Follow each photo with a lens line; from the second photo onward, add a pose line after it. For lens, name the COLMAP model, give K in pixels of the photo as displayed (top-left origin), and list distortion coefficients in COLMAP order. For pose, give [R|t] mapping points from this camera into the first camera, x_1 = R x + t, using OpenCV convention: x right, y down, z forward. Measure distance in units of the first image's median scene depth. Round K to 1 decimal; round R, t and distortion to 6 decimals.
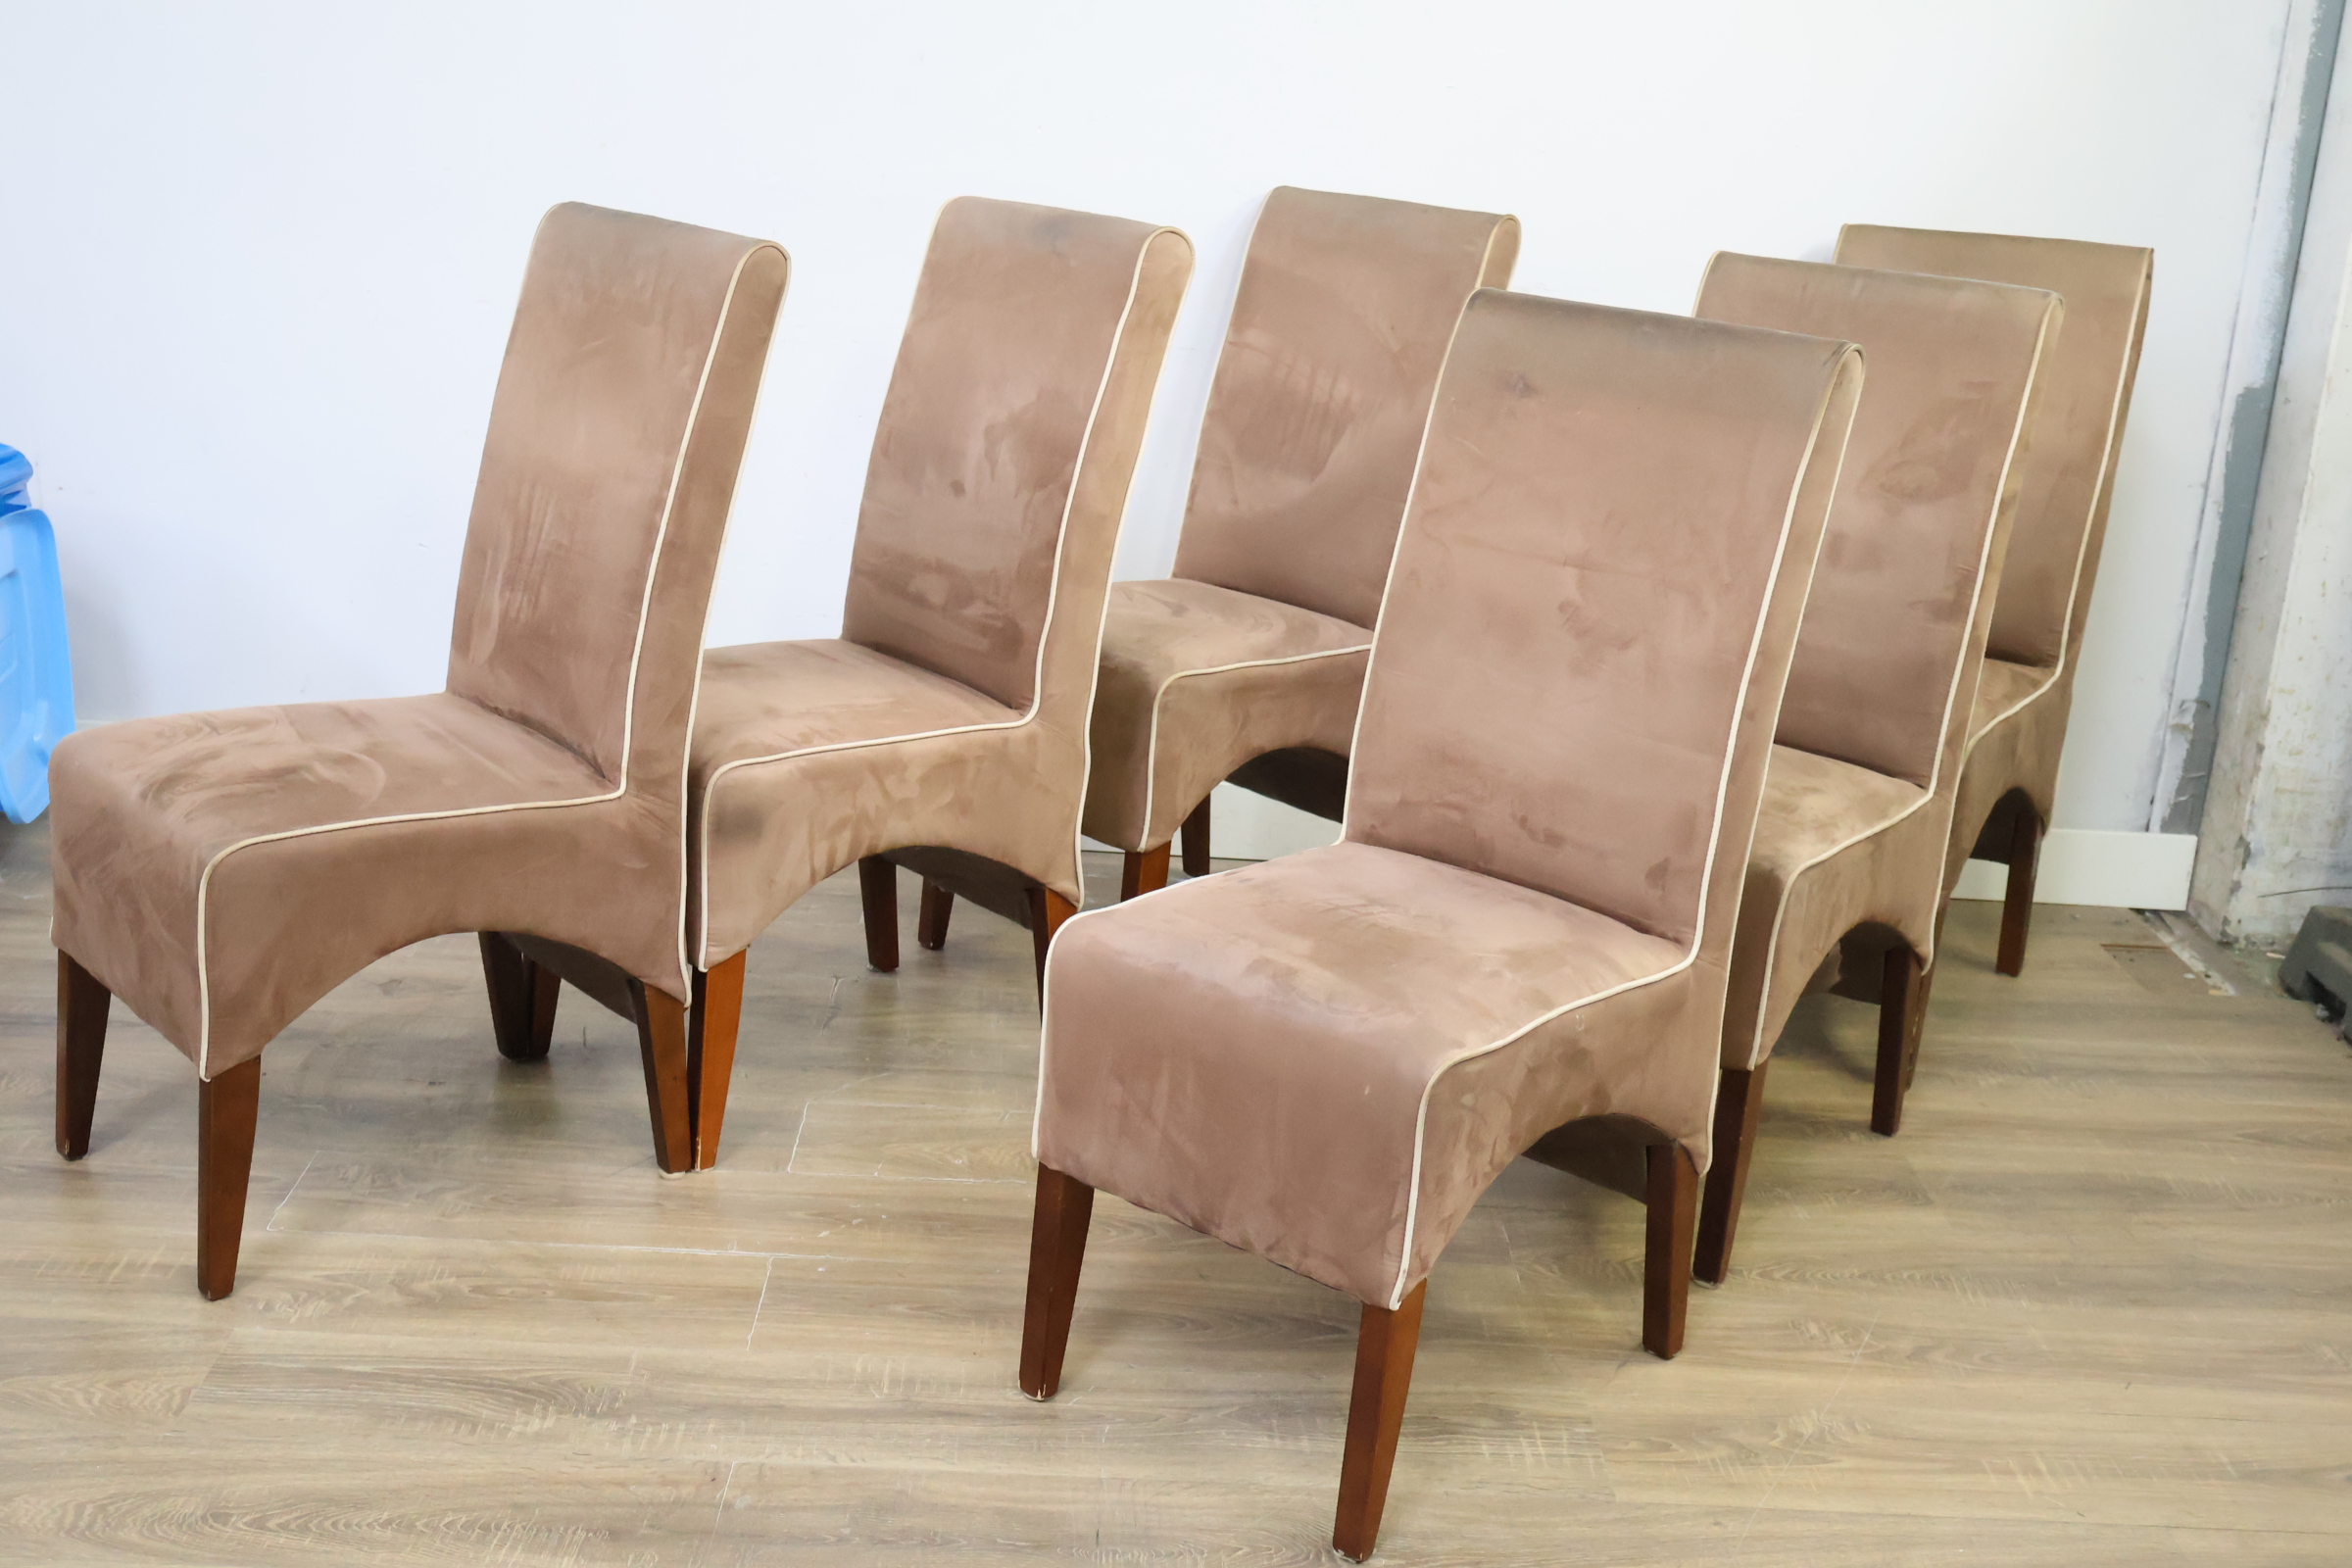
lens RADIAL K [[2919.1, 0, 1157.5], [0, 2919.1, 783.1], [0, 0, 1]] dist [0.007509, 0.021970]
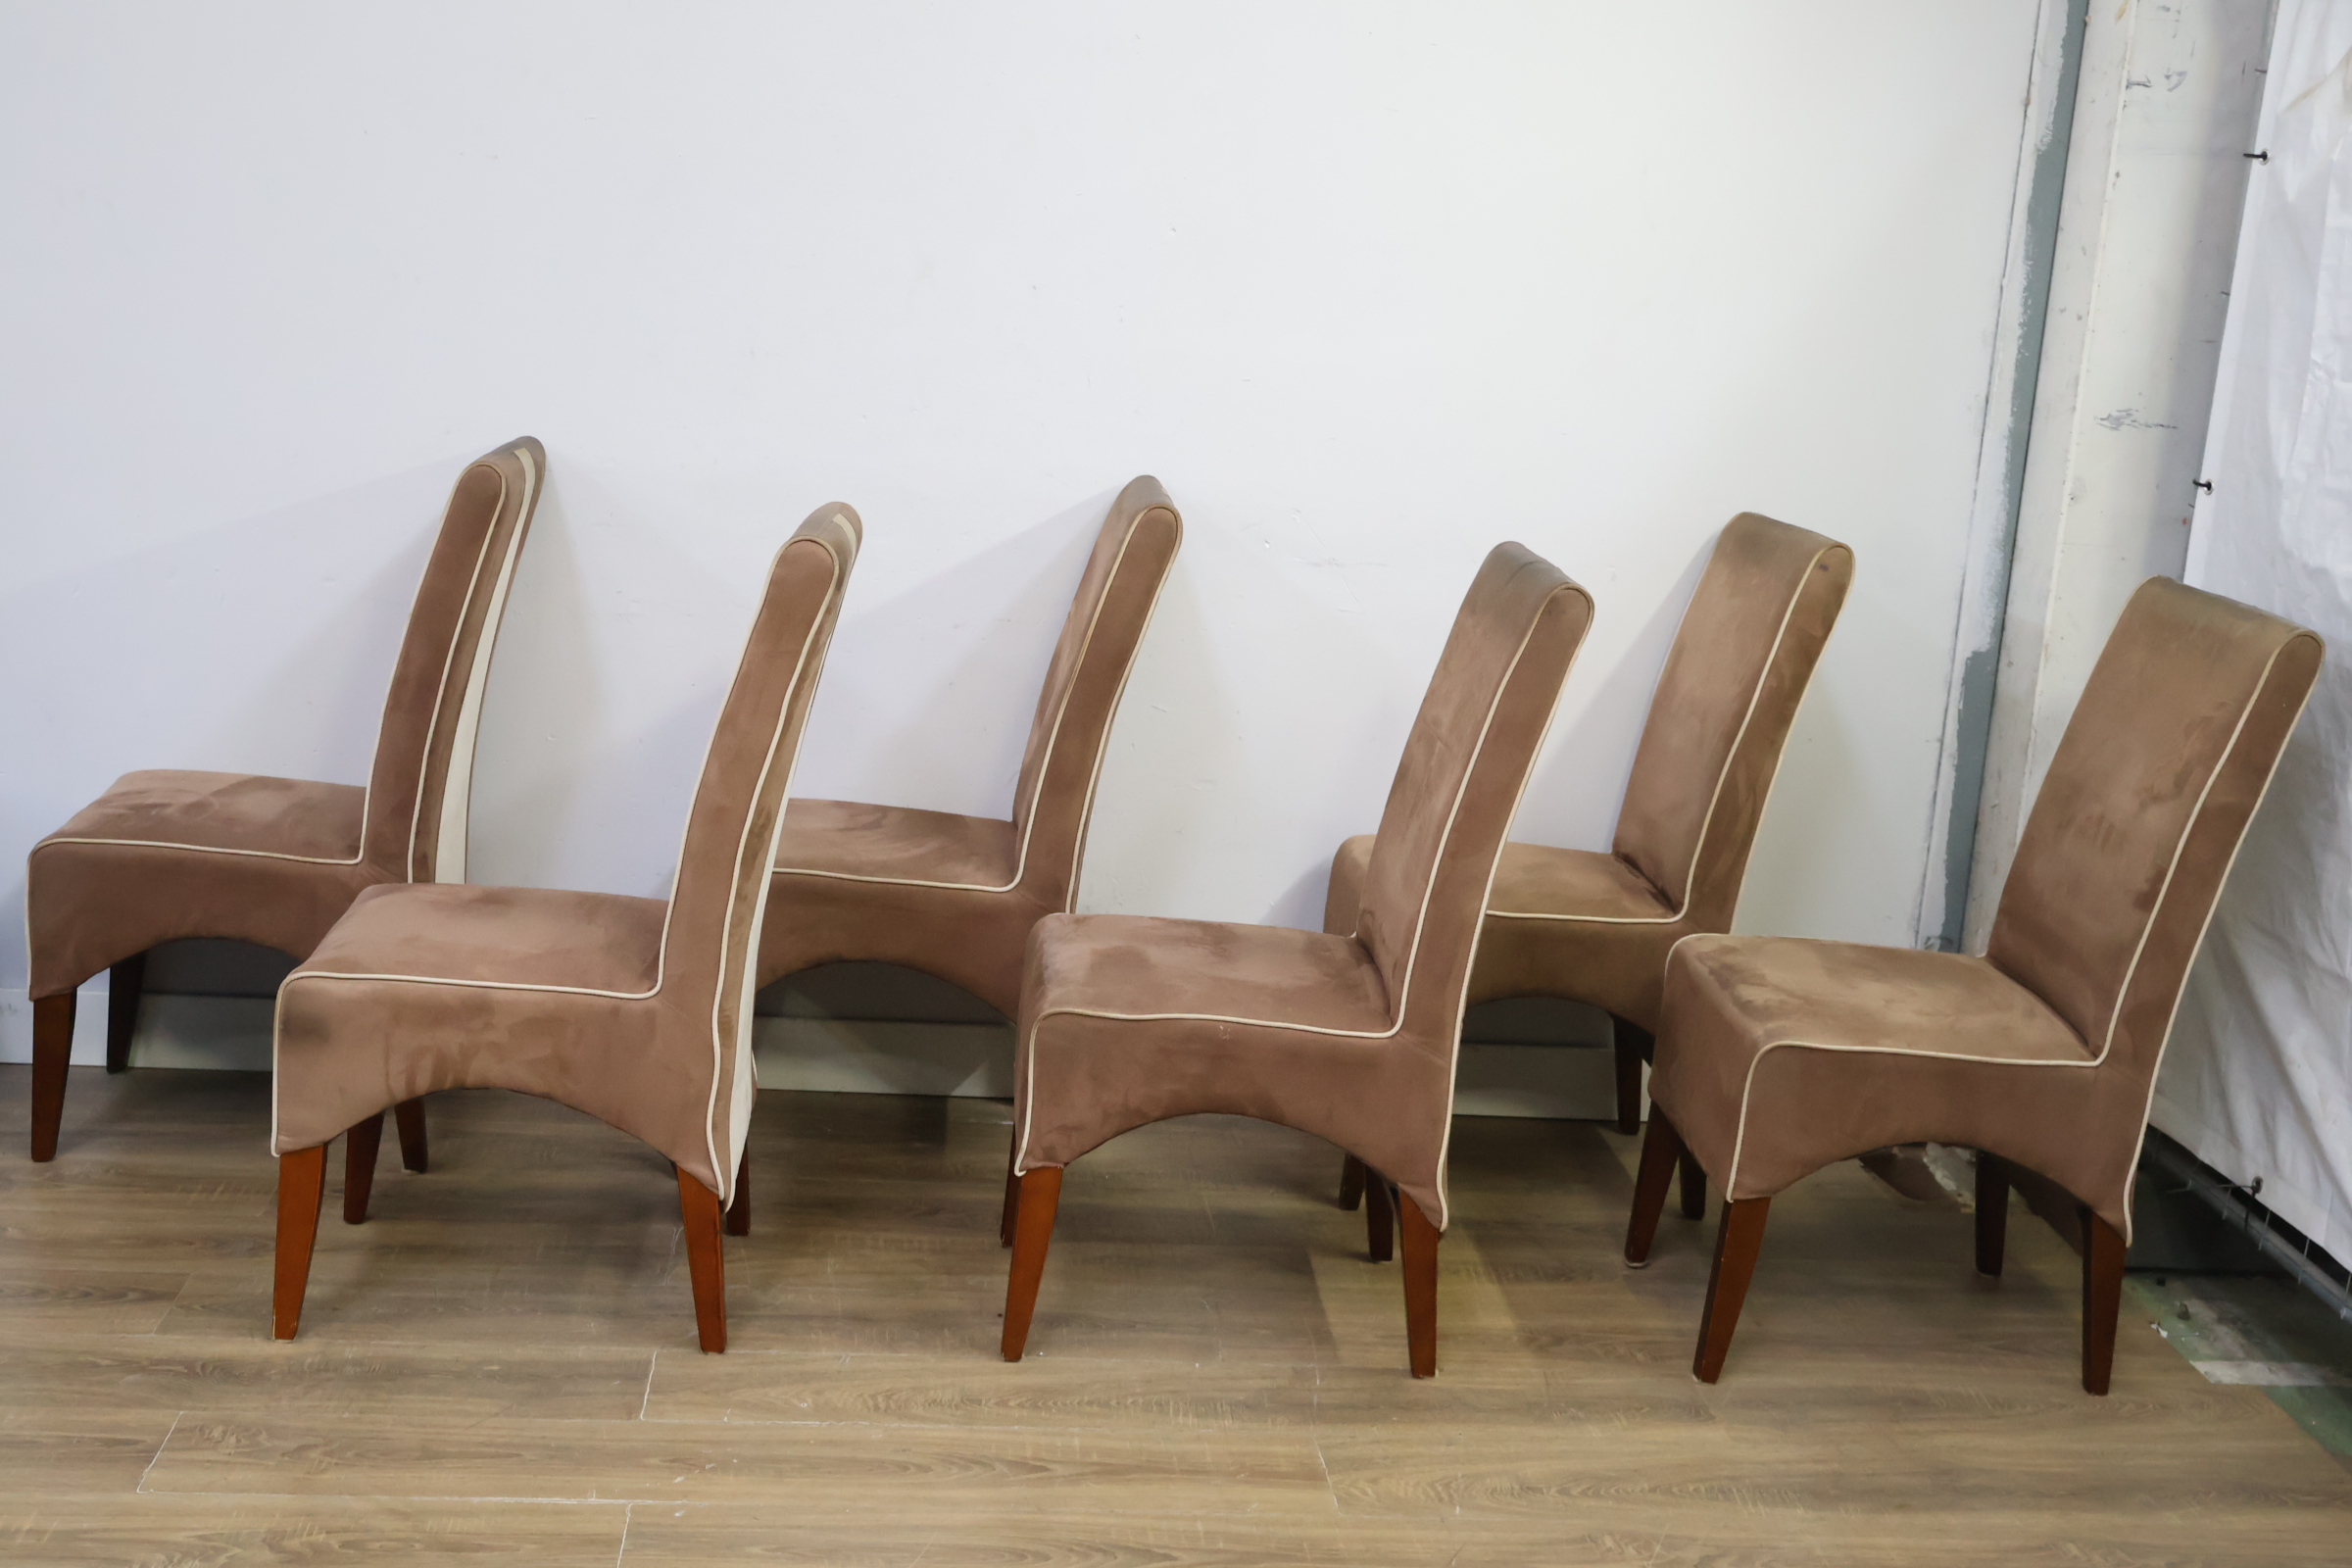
lens RADIAL K [[2899.4, 0, 1183.7], [0, 2899.4, 778.7], [0, 0, 1]] dist [0.019362, -0.009777]
pose [[0.996525, -0.009350, 0.082766, -0.018536], [0.015553, 0.997091, -0.074623, -0.017201], [-0.081827, 0.075651, 0.993771, -0.076505]]
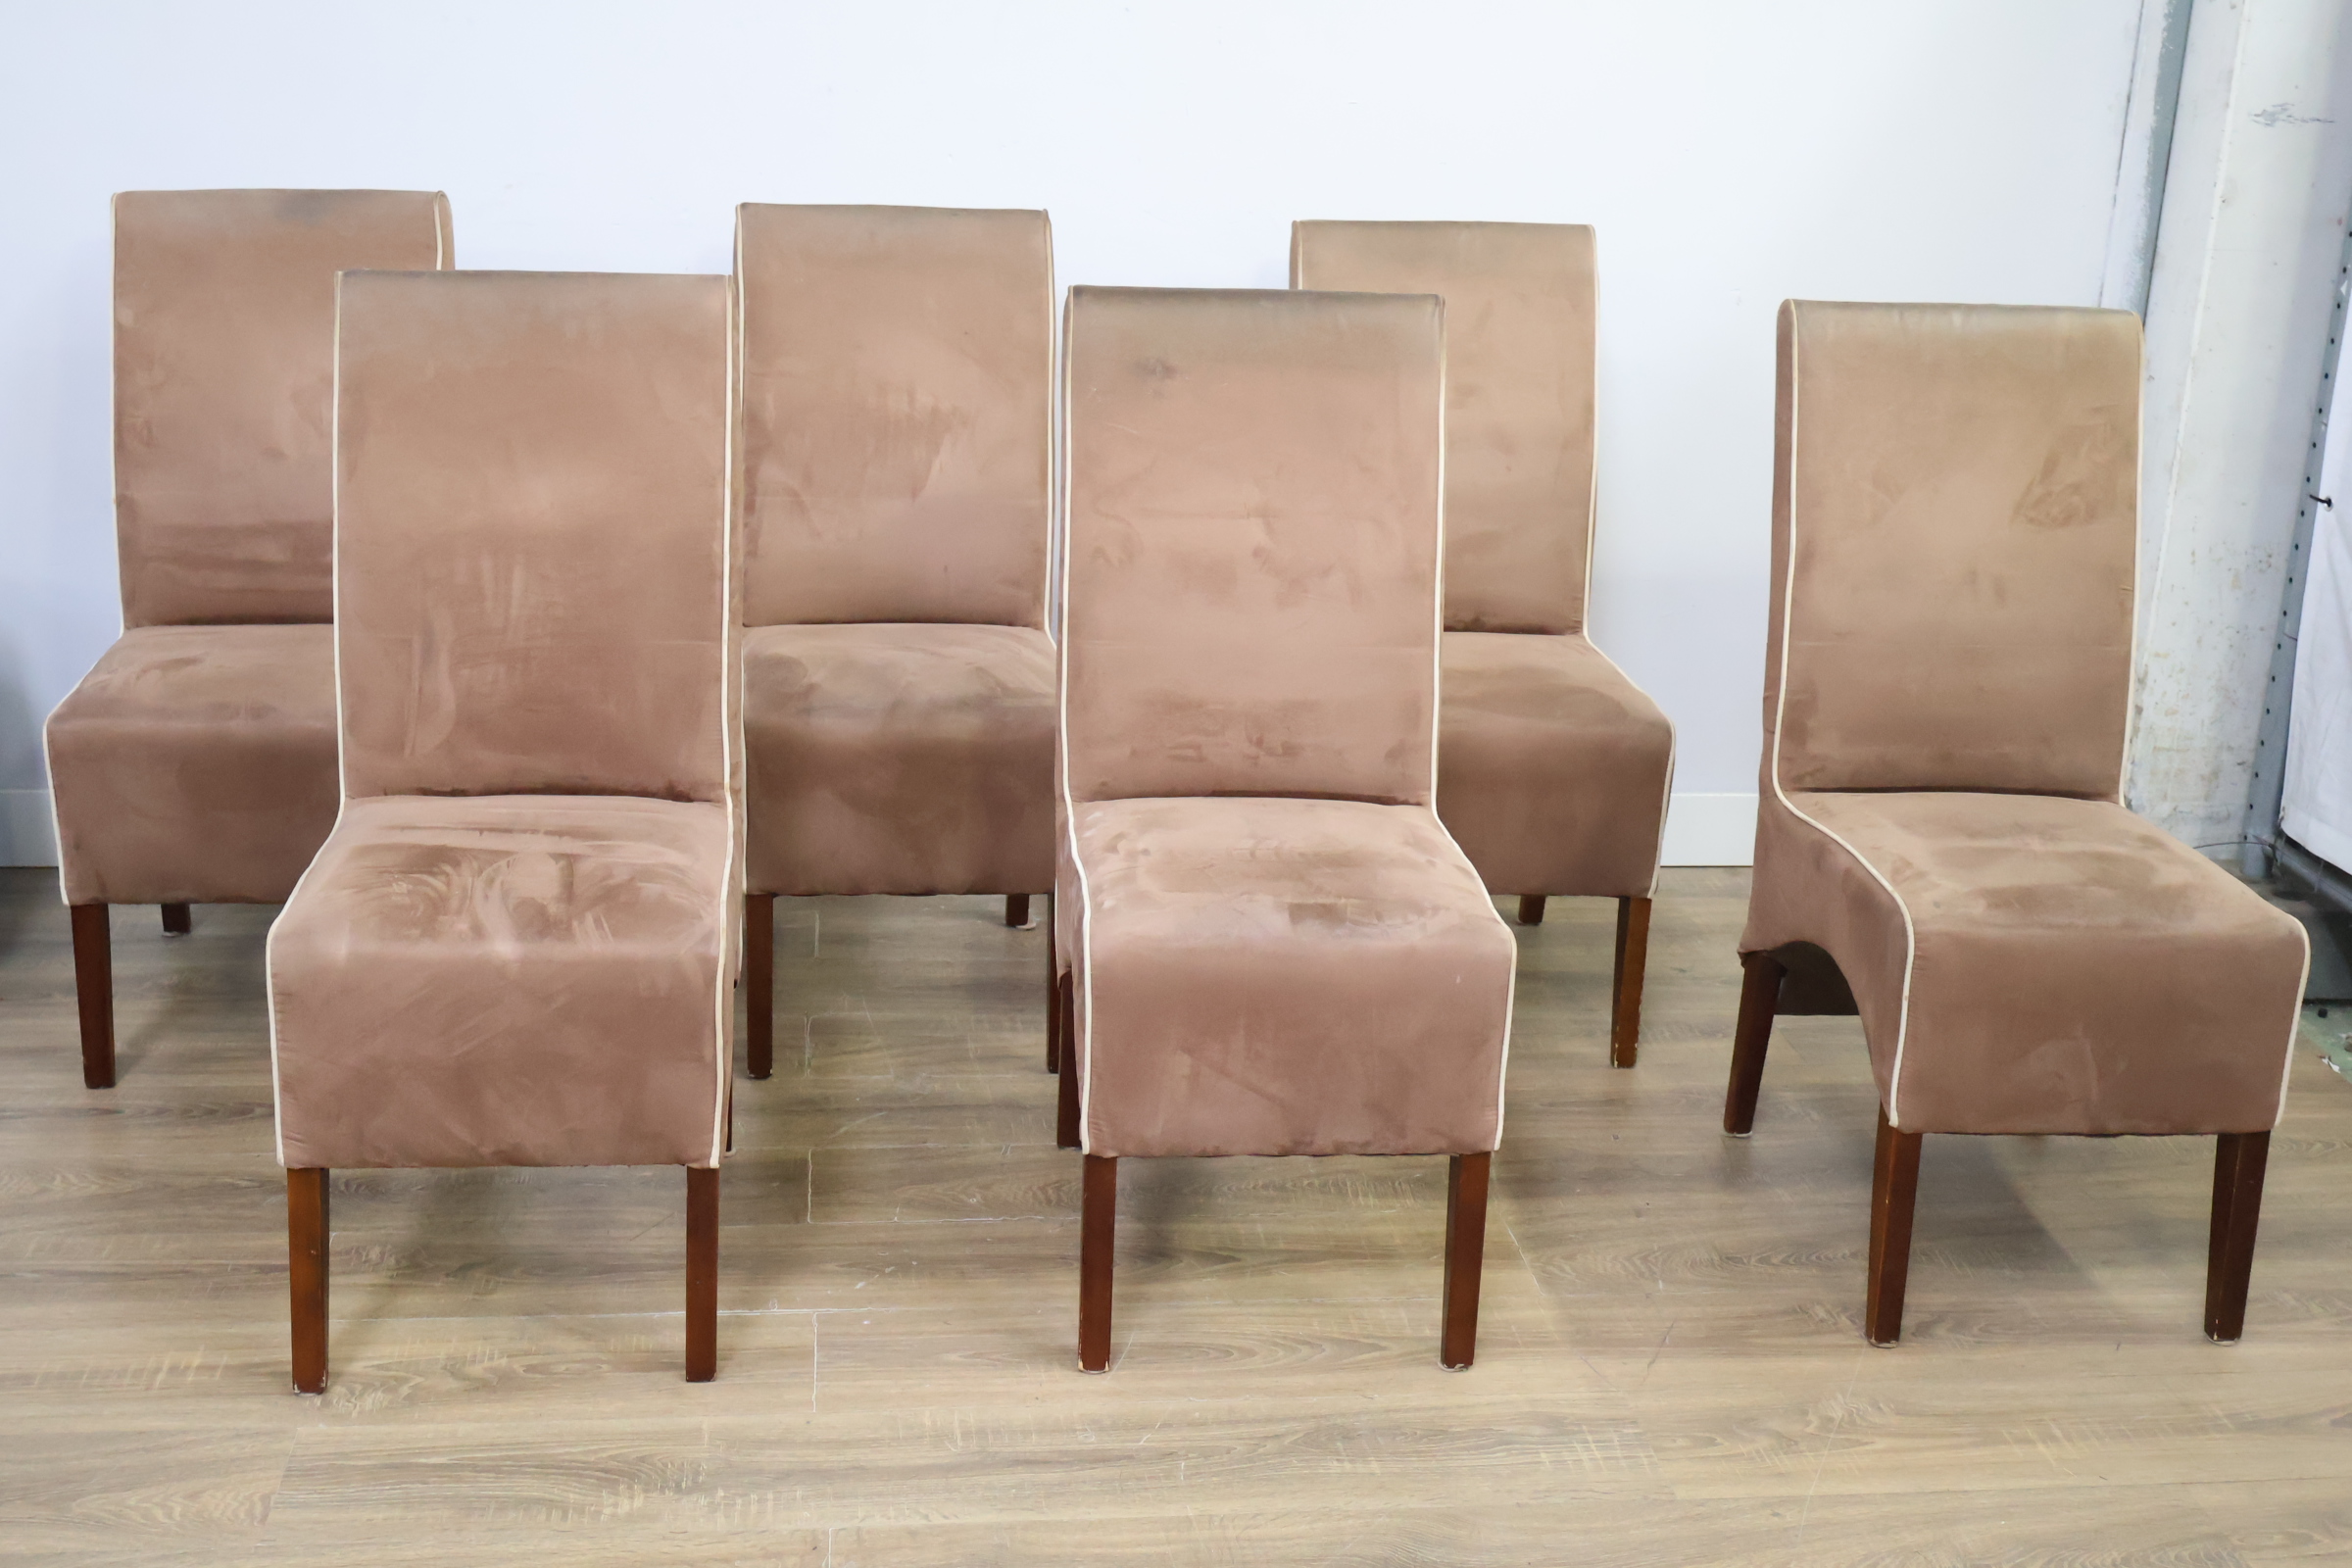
lens RADIAL K [[2925.6, 0, 1207.9], [0, 2925.6, 781.1], [0, 0, 1]] dist [0.005186, 0.014543]
pose [[0.993637, -0.051055, 0.100396, -0.092898], [0.049196, 0.998570, 0.020901, -0.037345], [-0.101319, -0.015829, 0.994728, -0.018438]]
